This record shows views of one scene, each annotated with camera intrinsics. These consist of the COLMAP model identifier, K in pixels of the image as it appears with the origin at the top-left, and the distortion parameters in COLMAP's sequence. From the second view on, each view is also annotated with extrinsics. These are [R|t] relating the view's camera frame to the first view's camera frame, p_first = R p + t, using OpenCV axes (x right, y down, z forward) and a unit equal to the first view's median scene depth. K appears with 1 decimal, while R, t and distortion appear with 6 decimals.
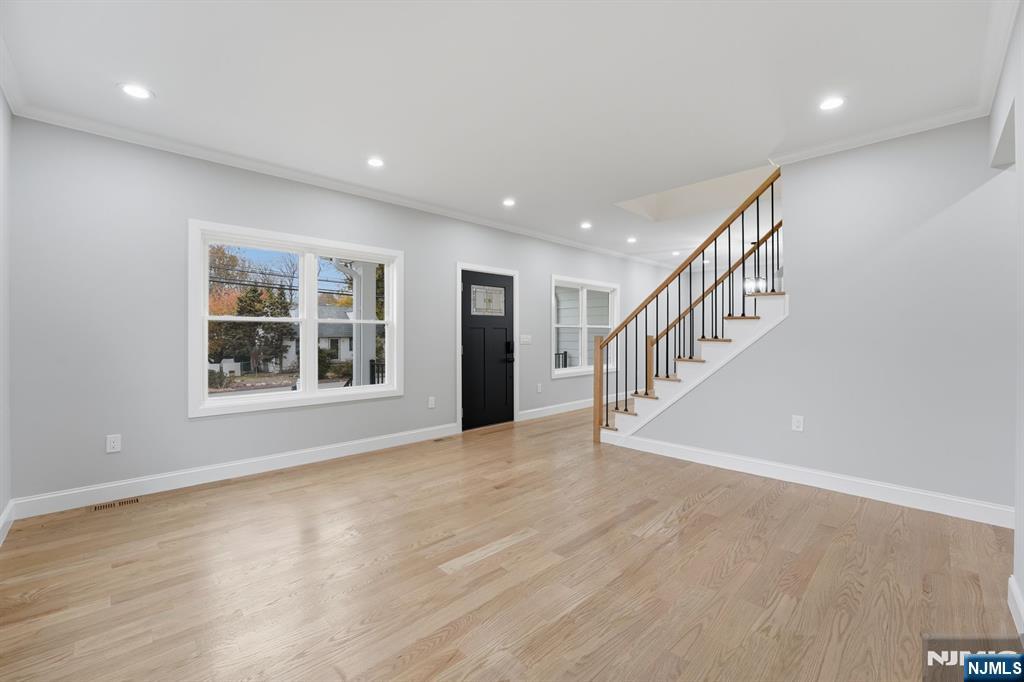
lens RADIAL K [[423.5, 0, 510.2], [0, 423.5, 336.3], [0, 0, 1]] dist [-0.022393, 0.000125]
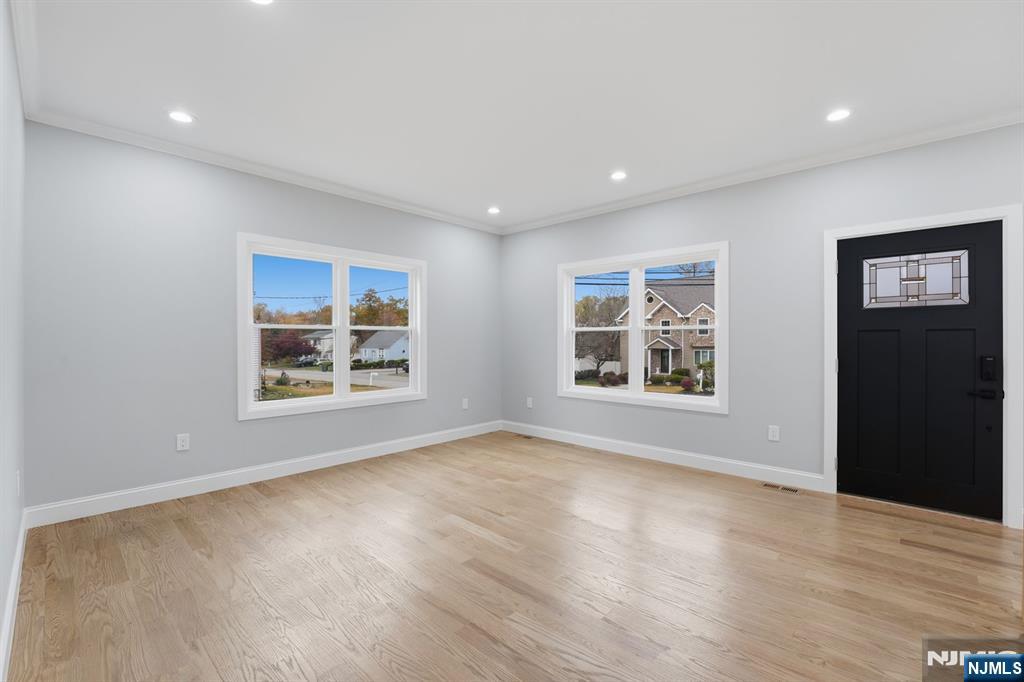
lens RADIAL K [[438.8, 0, 503.9], [0, 438.8, 342.8], [0, 0, 1]] dist [-0.013871, 0.000149]
pose [[0.043888, 0.006641, -0.999014, 0.813434], [-0.003129, 0.999974, 0.006510, -0.007184], [0.999032, 0.002840, 0.043908, 0.727686]]
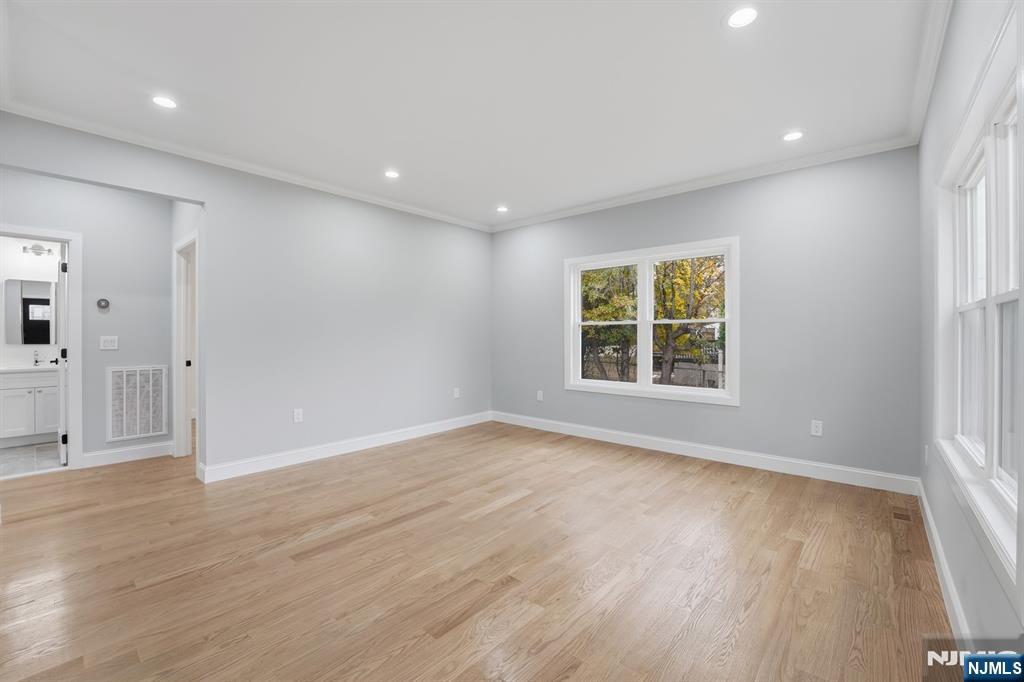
lens RADIAL K [[423.5, 0, 510.2], [0, 423.5, 336.3], [0, 0, 1]] dist [-0.022393, 0.000125]
pose [[-0.996162, 0.000307, -0.087528, 0.025901], [-0.000198, 0.999983, 0.005755, -0.004567], [0.087528, 0.005751, -0.996145, 1.629904]]
